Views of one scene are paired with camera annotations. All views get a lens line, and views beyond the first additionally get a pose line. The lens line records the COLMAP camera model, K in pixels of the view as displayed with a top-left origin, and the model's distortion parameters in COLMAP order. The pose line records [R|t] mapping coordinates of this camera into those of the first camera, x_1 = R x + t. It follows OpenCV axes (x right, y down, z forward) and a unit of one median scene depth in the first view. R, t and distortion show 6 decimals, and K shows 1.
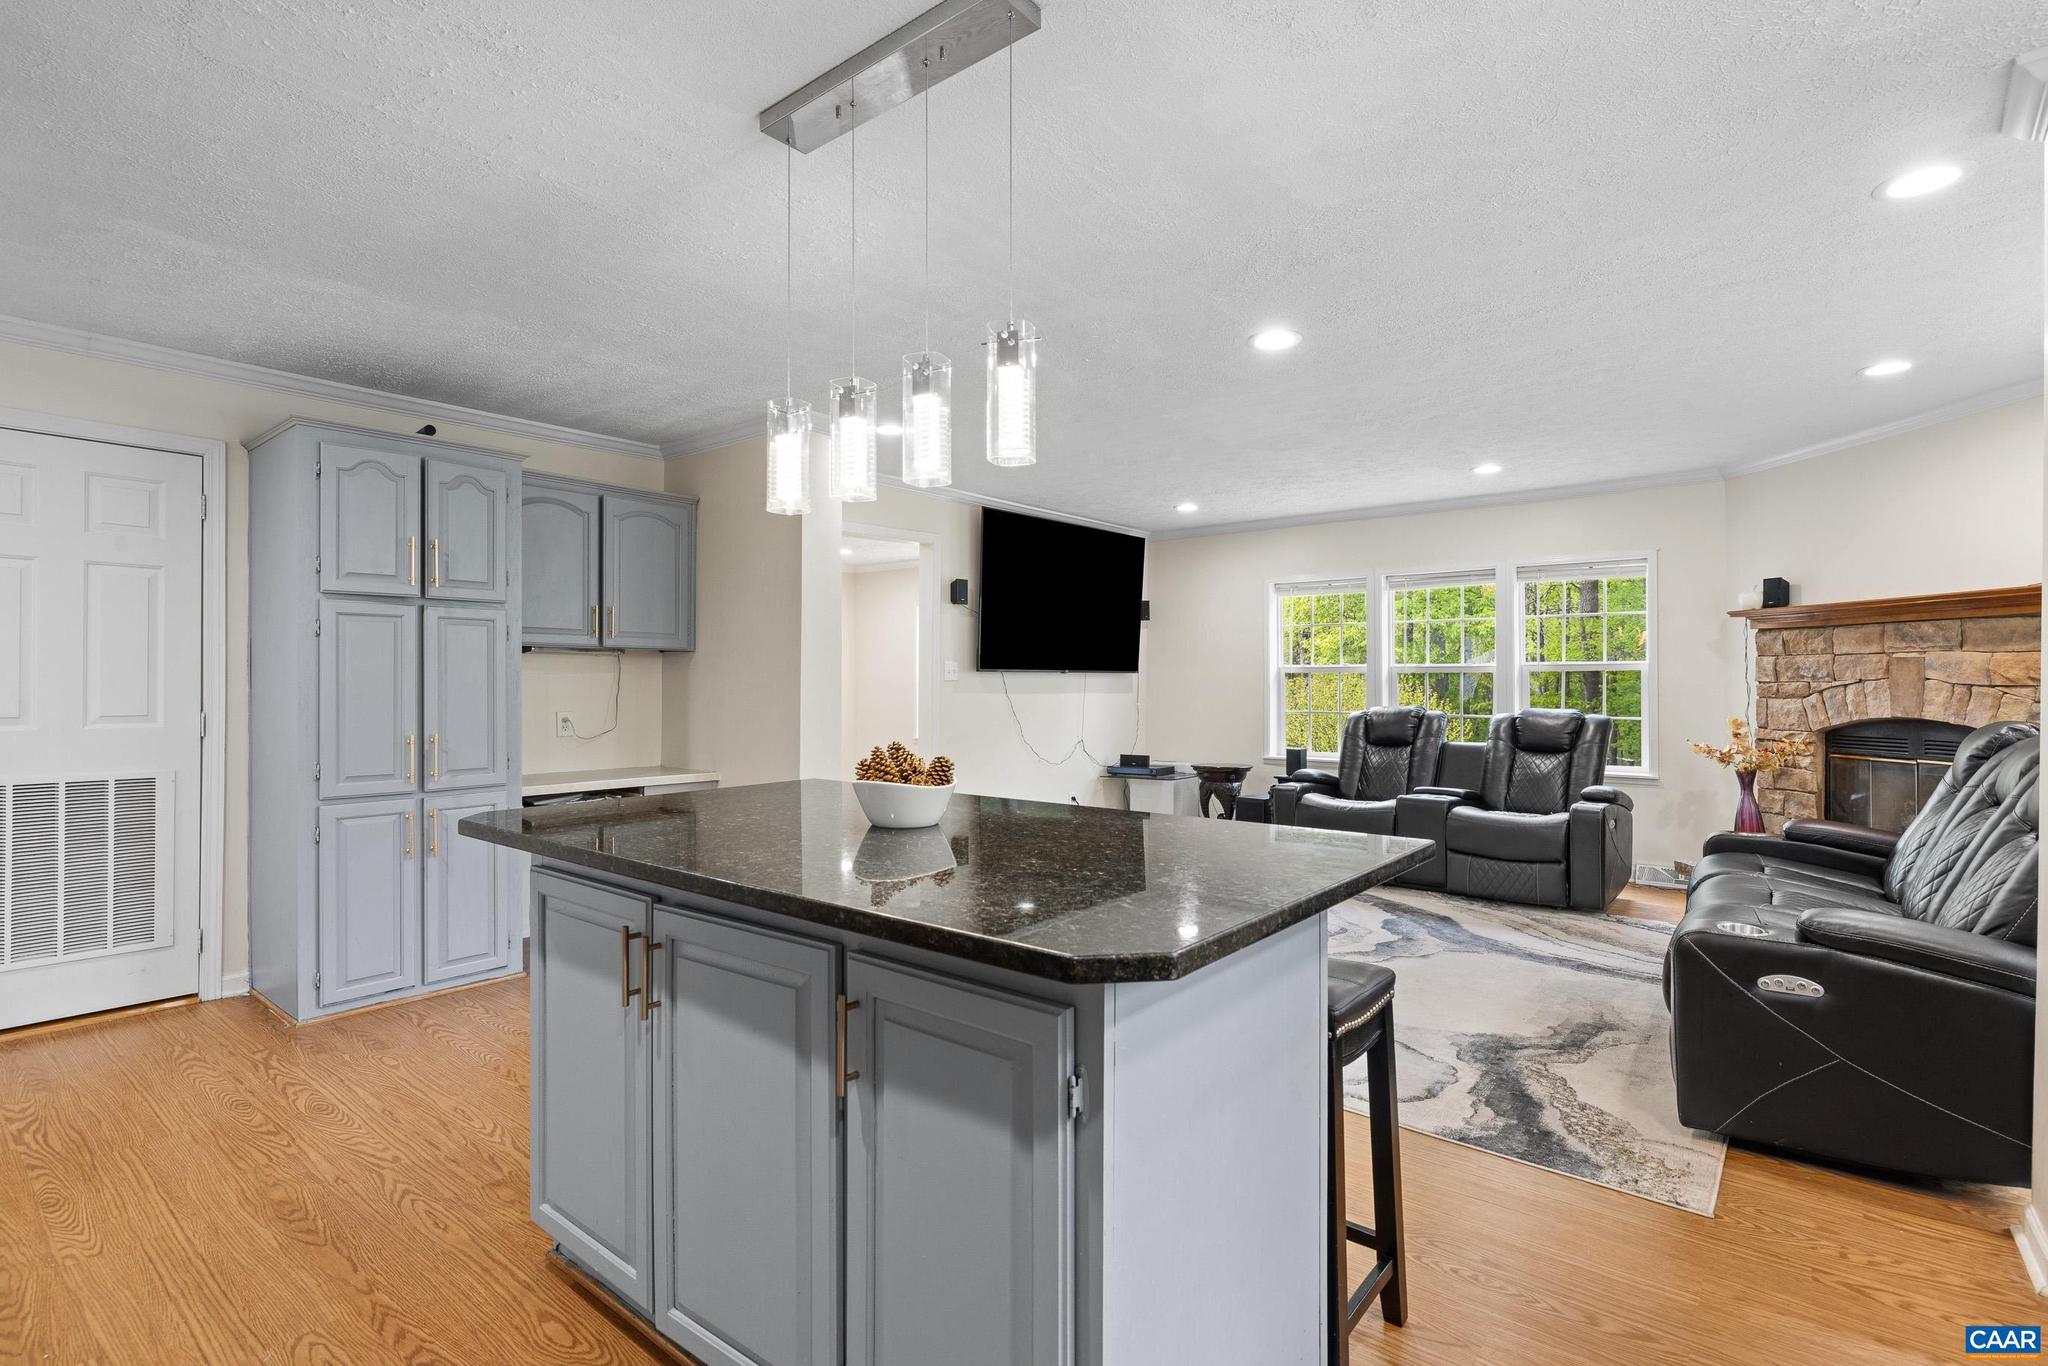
lens RADIAL K [[979.7, 0, 1026.6], [0, 979.7, 680.1], [0, 0, 1]] dist [-0.002564, 0.001019]
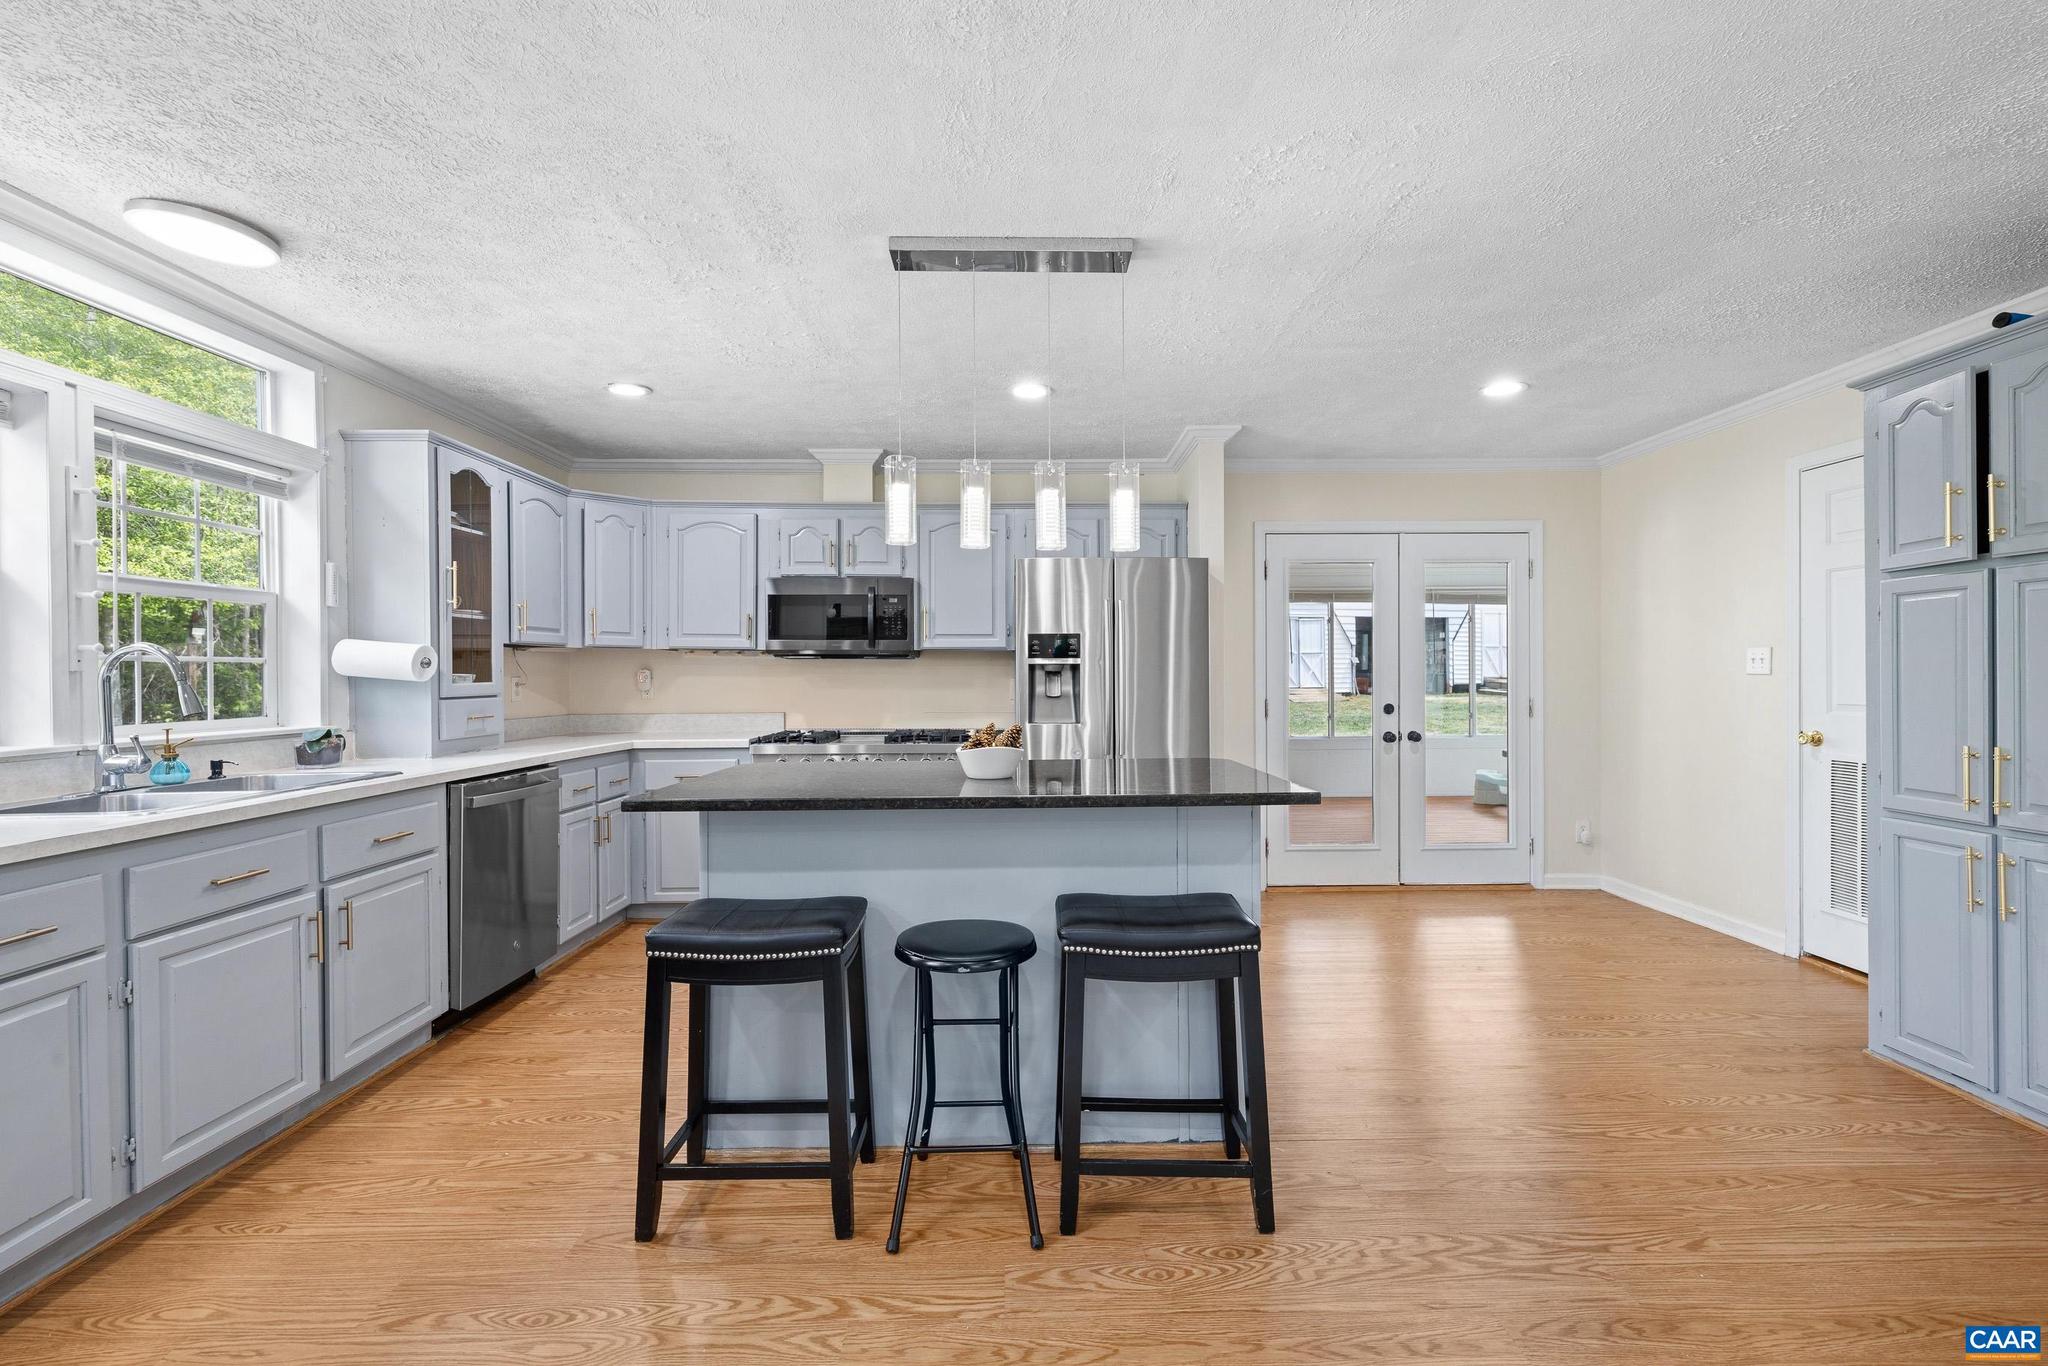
lens RADIAL K [[861.7, 0, 1027.6], [0, 861.7, 677.1], [0, 0, 1]] dist [0.001207, 0.001094]
pose [[-0.765823, 0.005478, -0.643029, 0.241190], [0.008802, 0.999959, -0.001963, -0.000549], [0.642992, -0.007163, -0.765840, 0.735824]]
